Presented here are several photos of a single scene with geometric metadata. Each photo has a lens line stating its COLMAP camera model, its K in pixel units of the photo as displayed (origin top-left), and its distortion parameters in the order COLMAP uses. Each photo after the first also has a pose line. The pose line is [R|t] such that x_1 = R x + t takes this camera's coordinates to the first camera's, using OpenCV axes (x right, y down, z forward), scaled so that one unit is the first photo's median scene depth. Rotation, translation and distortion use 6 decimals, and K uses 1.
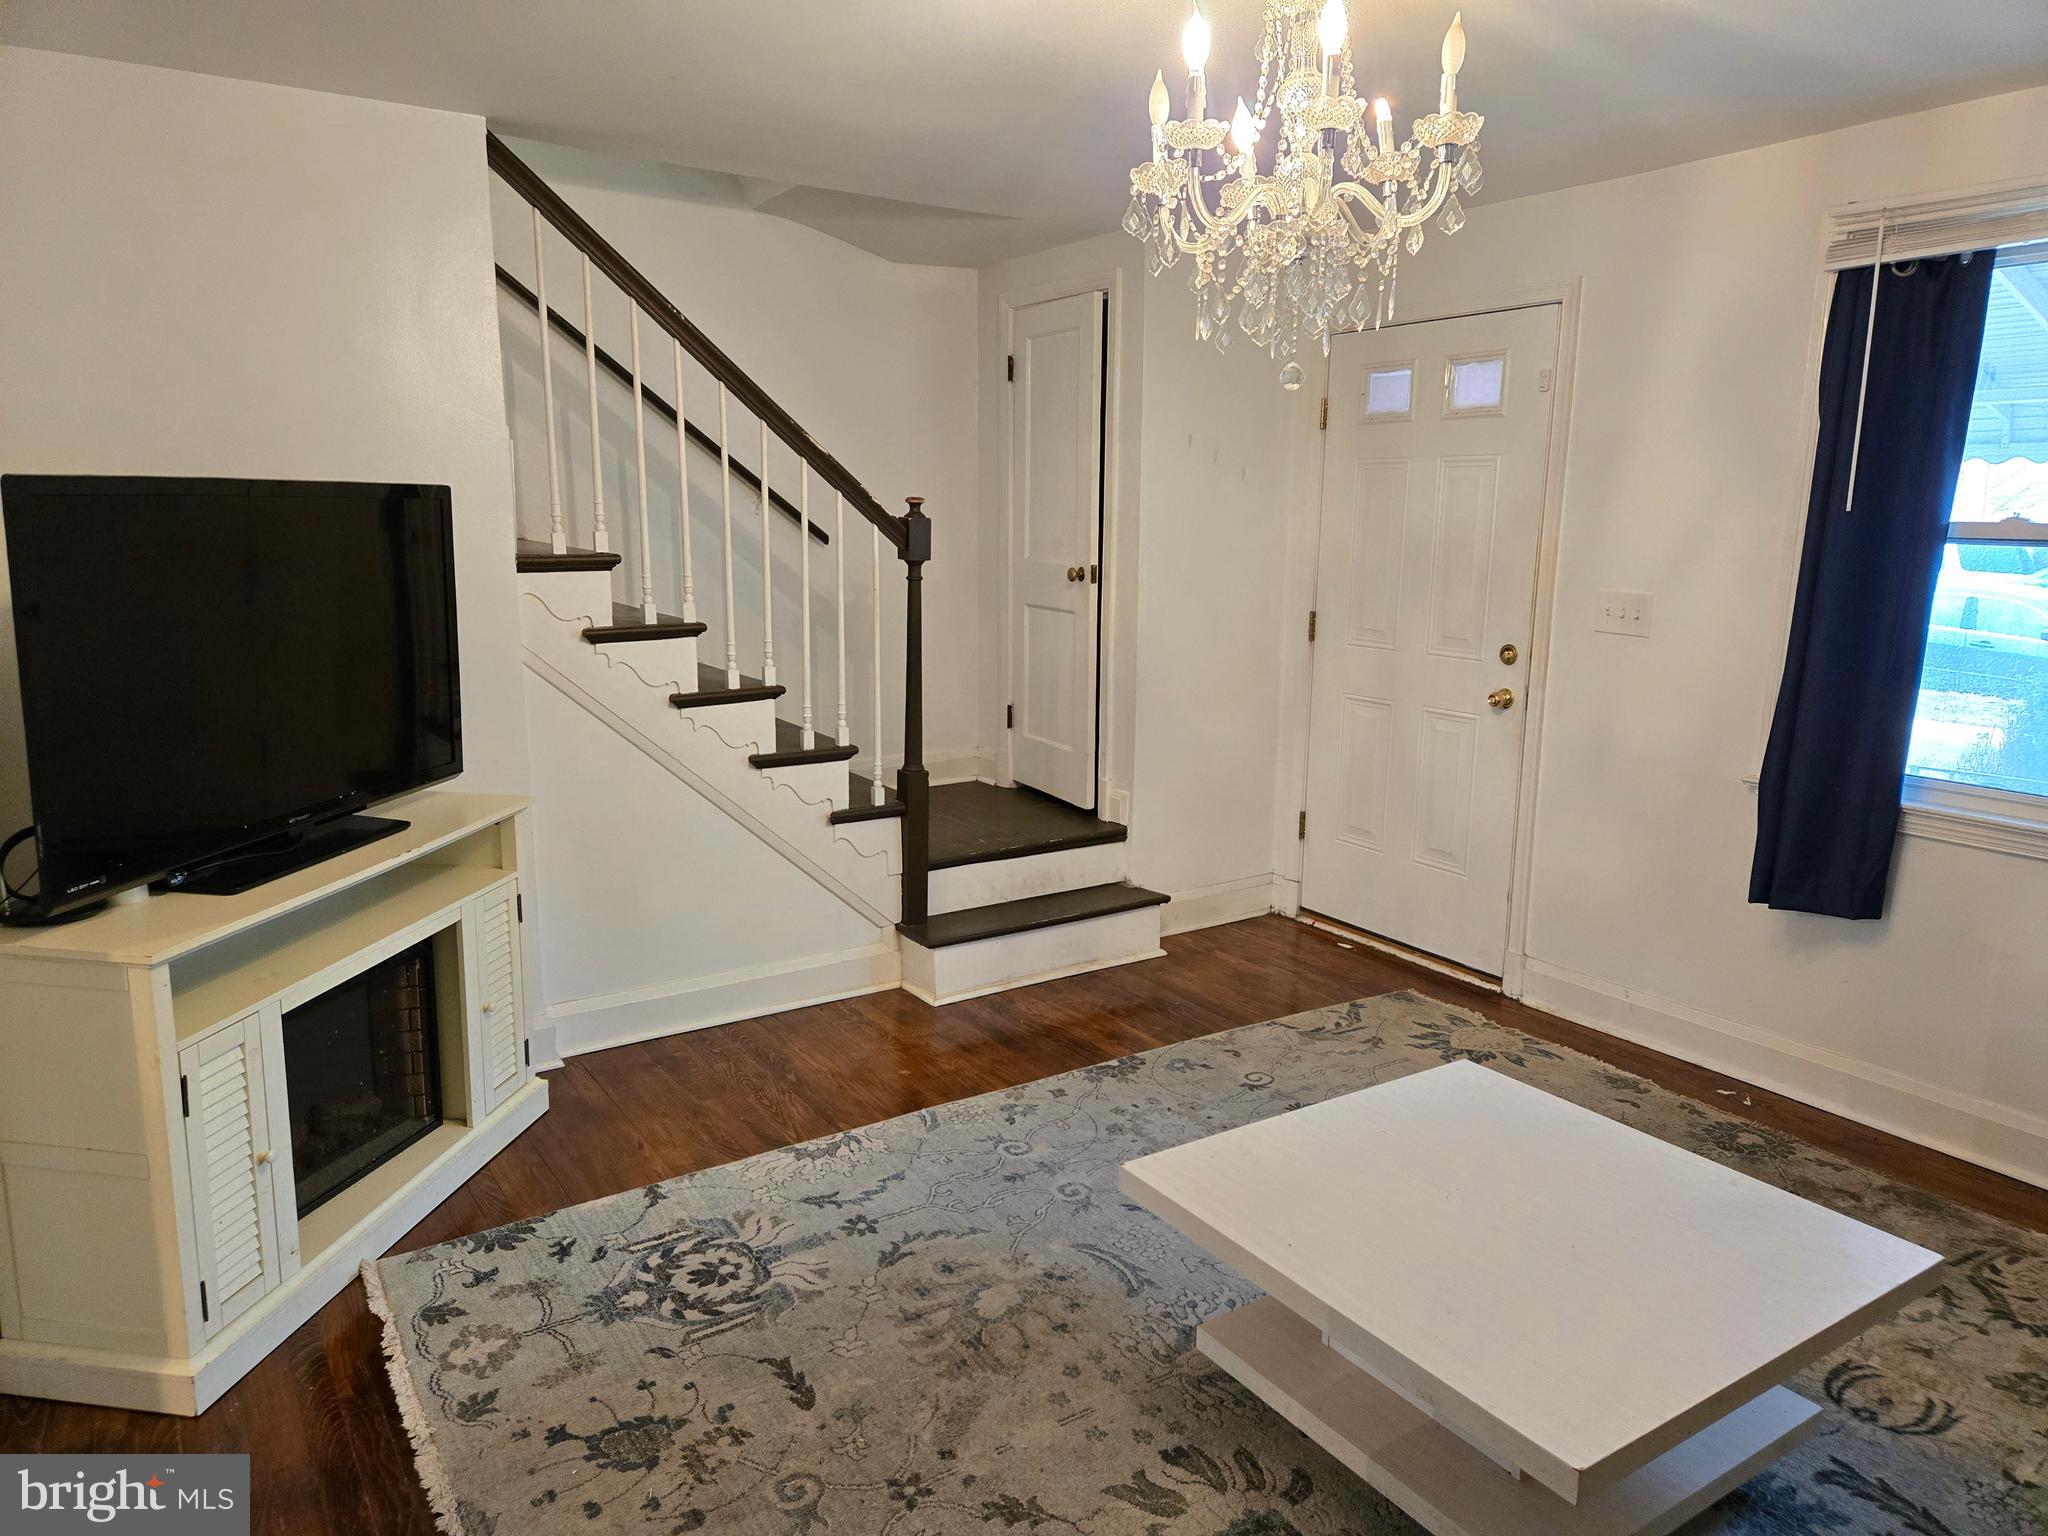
lens RADIAL K [[1361.4, 0, 1022.8], [0, 1361.4, 768.3], [0, 0, 1]] dist [0.030122, -0.003921]
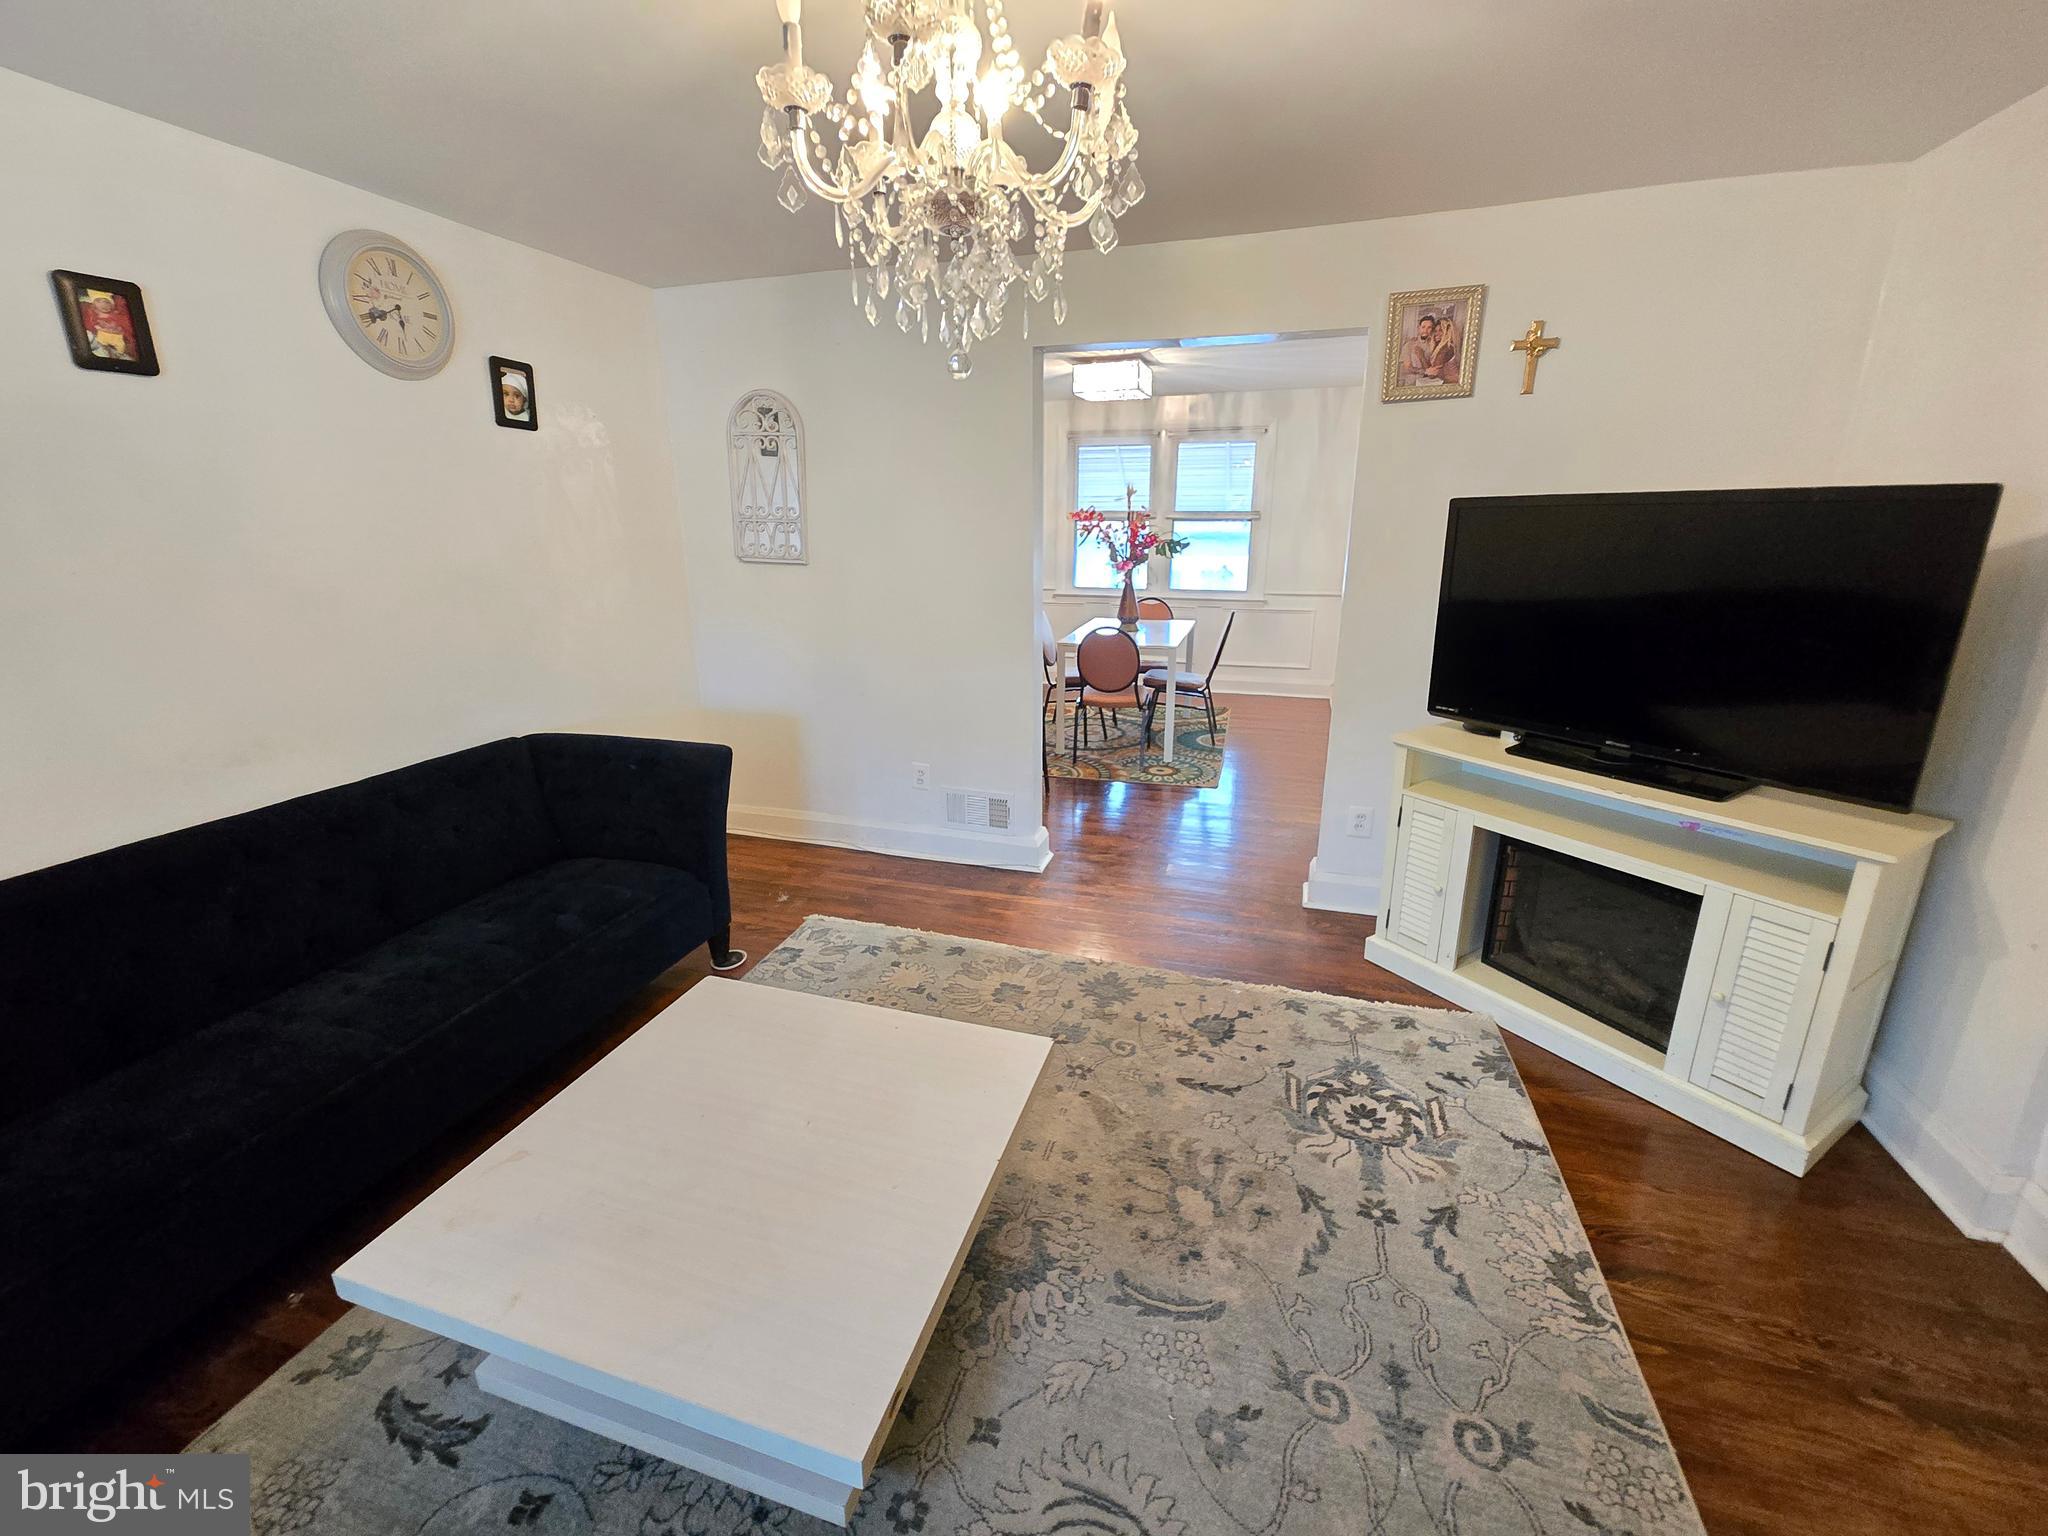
lens RADIAL K [[842.6, 0, 1024.7], [0, 842.6, 758.5], [0, 0, 1]] dist [0.000860, 0.000411]
pose [[-0.770387, 0.172845, -0.613700, 0.460075], [-0.119998, 0.906042, 0.405817, -0.226170], [0.626182, 0.386280, -0.677262, 1.229386]]
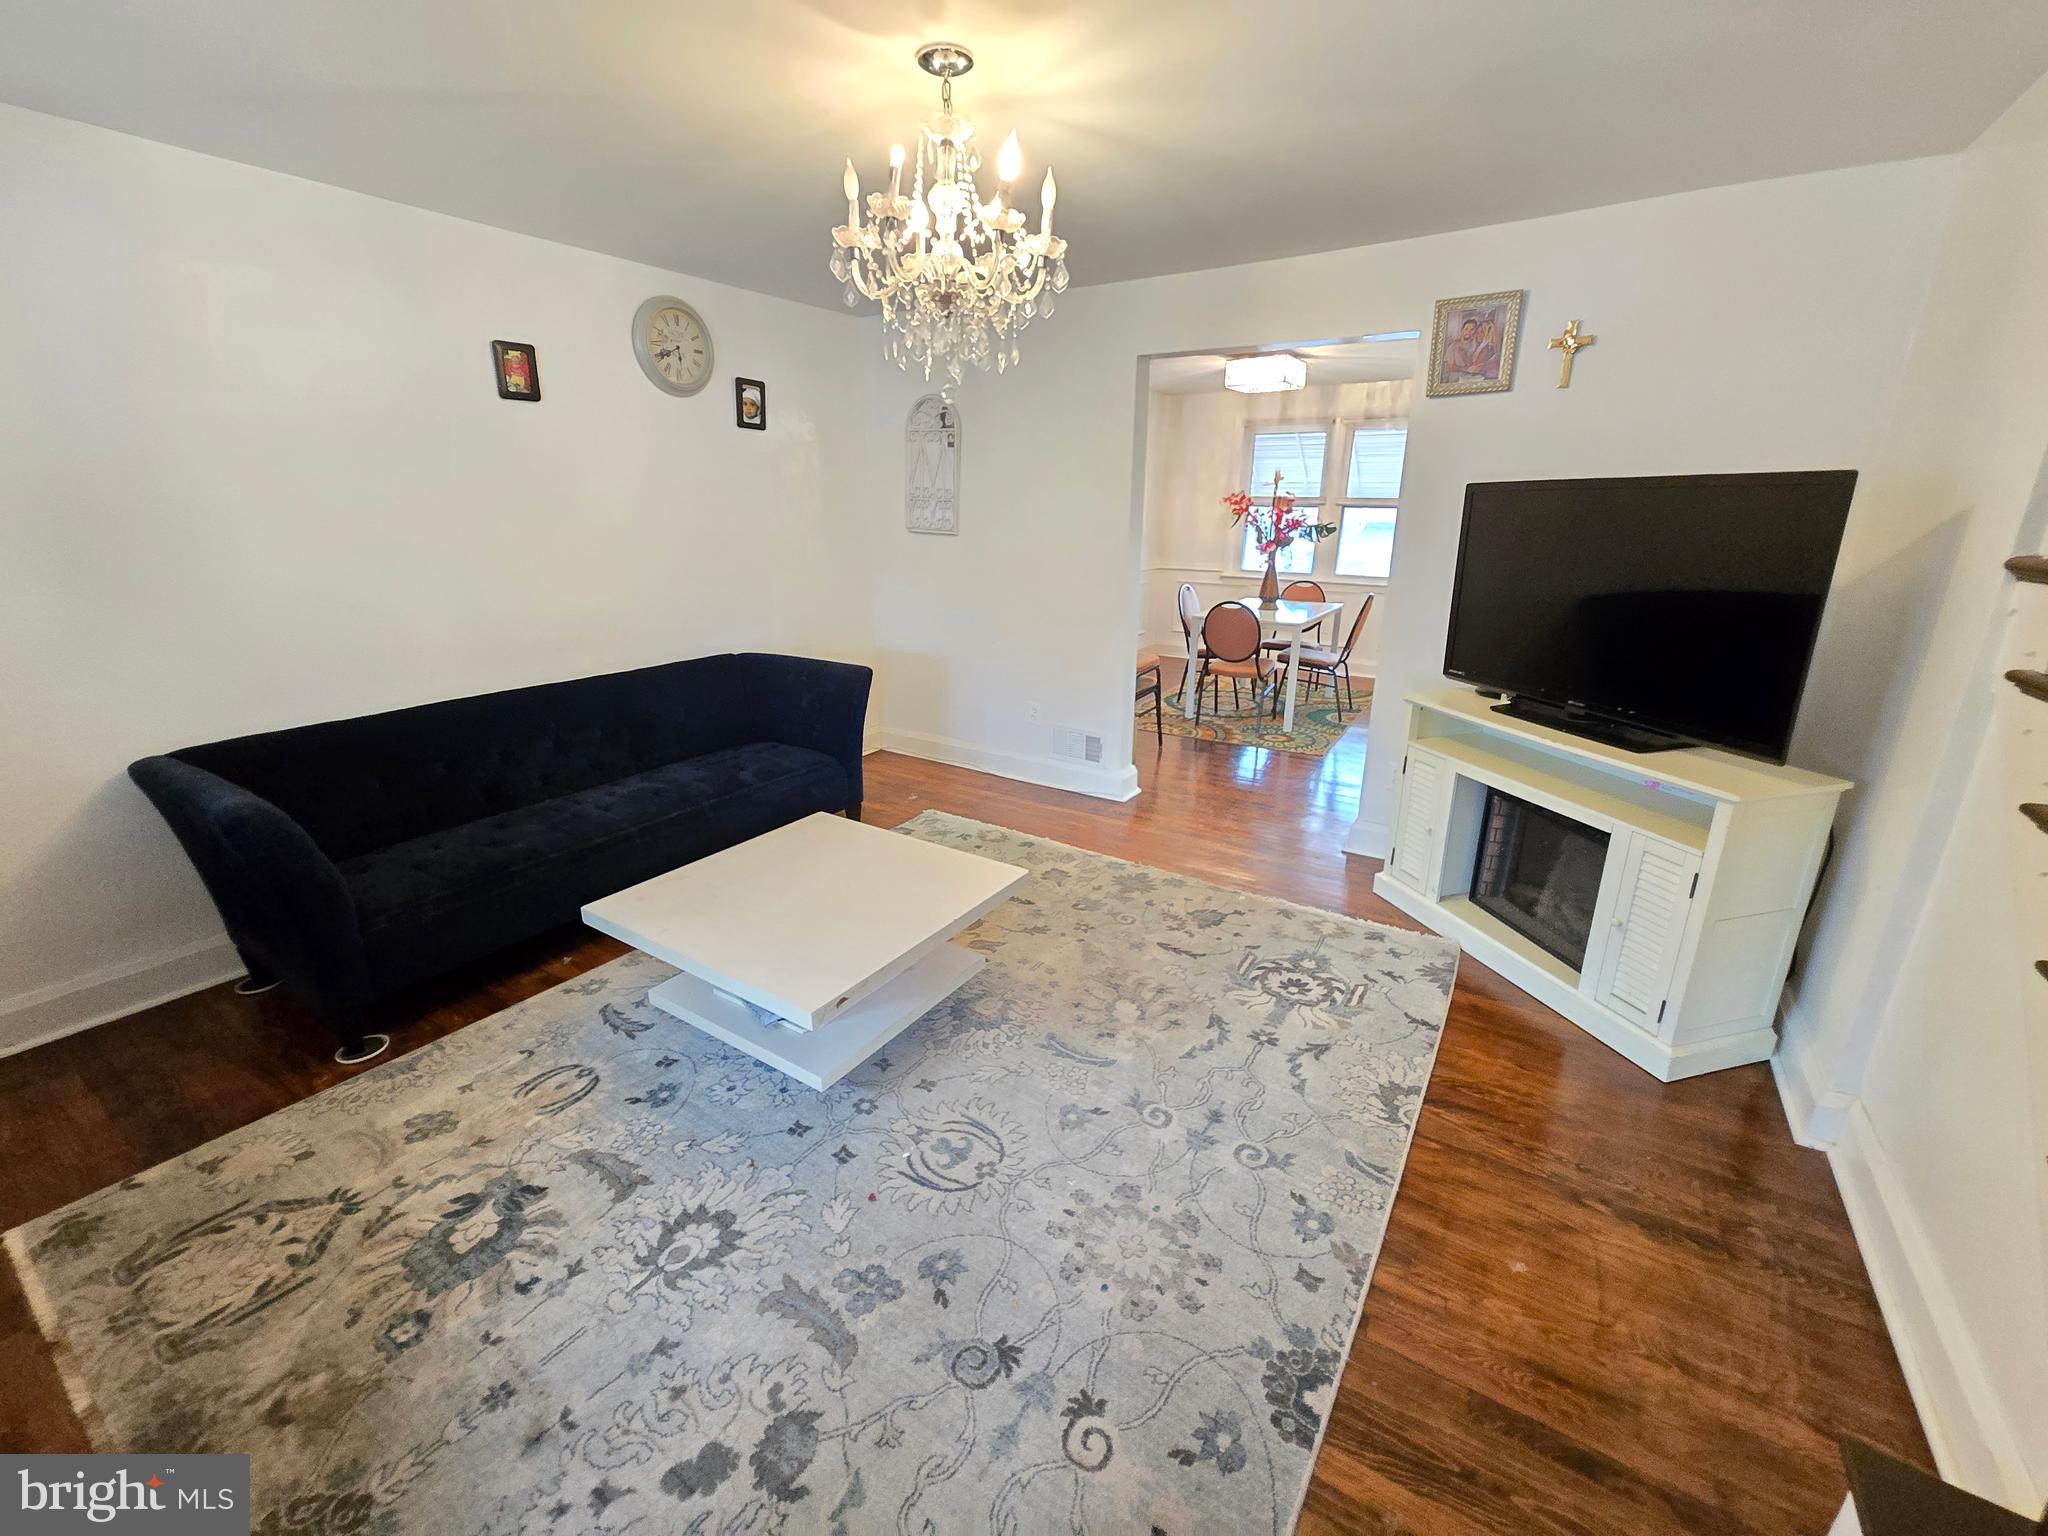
lens RADIAL K [[842.6, 0, 1023.3], [0, 842.6, 758.4], [0, 0, 1]] dist [0.000860, 0.000411]
pose [[-0.914248, 0.104544, -0.391434, 0.427727], [-0.088827, 0.890909, 0.445411, -0.280831], [0.395297, 0.441986, -0.805226, 1.575826]]
